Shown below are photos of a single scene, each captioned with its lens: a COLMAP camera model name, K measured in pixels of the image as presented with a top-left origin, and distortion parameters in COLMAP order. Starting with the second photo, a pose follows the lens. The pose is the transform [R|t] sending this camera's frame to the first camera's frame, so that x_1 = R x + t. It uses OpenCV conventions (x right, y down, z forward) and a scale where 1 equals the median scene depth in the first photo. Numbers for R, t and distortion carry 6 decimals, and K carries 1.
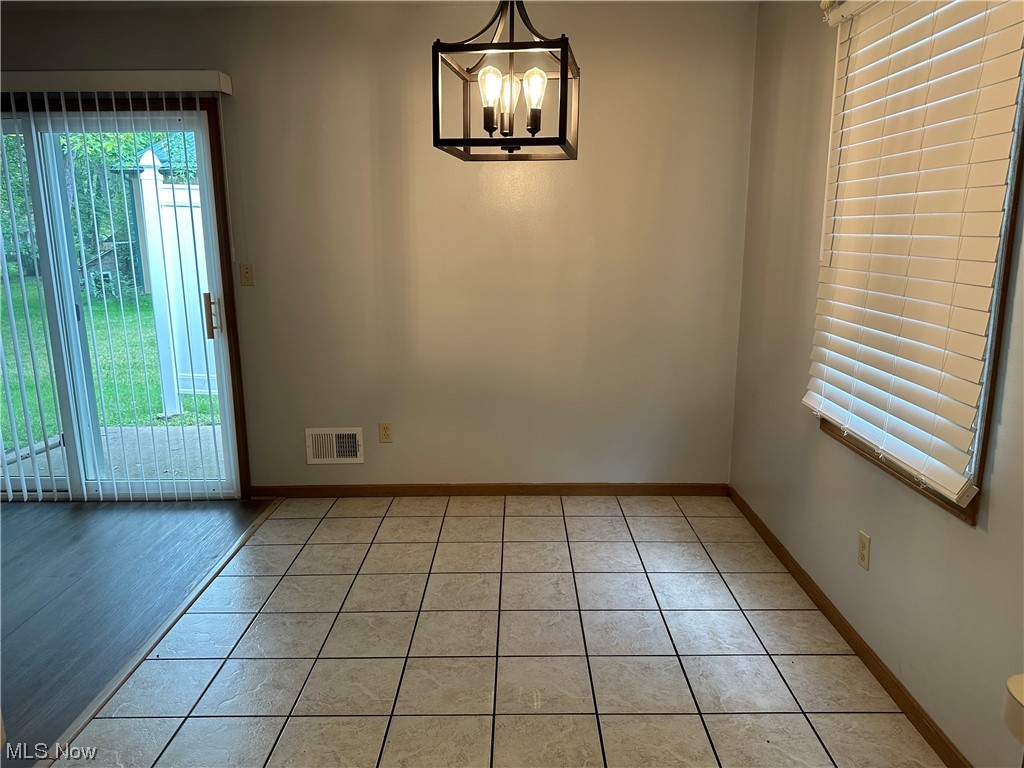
lens RADIAL K [[721.0, 0, 512.0], [0, 721.0, 384.0], [0, 0, 1]] dist [0.077647, -0.094155]
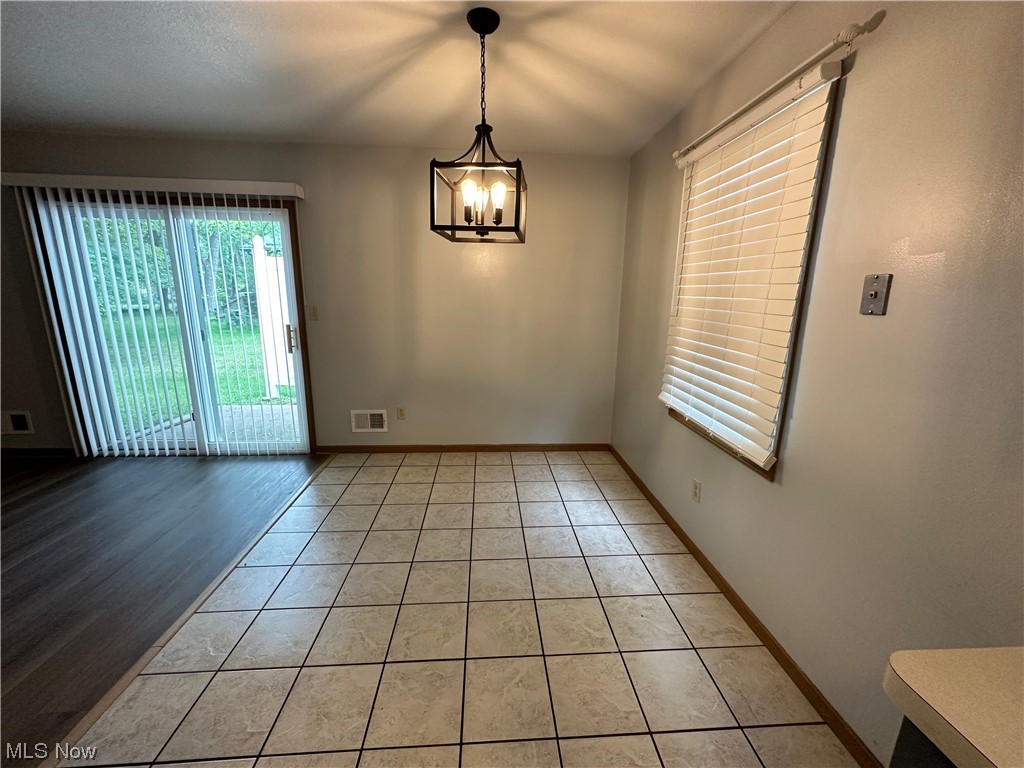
lens RADIAL K [[409.0, 0, 511.3], [0, 409.0, 379.5], [0, 0, 1]] dist [0.001216, 0.000395]
pose [[0.997011, 0.008122, 0.076837, -0.003444], [-0.008502, 0.999953, 0.004619, -0.019685], [-0.076796, -0.005258, 0.997033, 0.113360]]
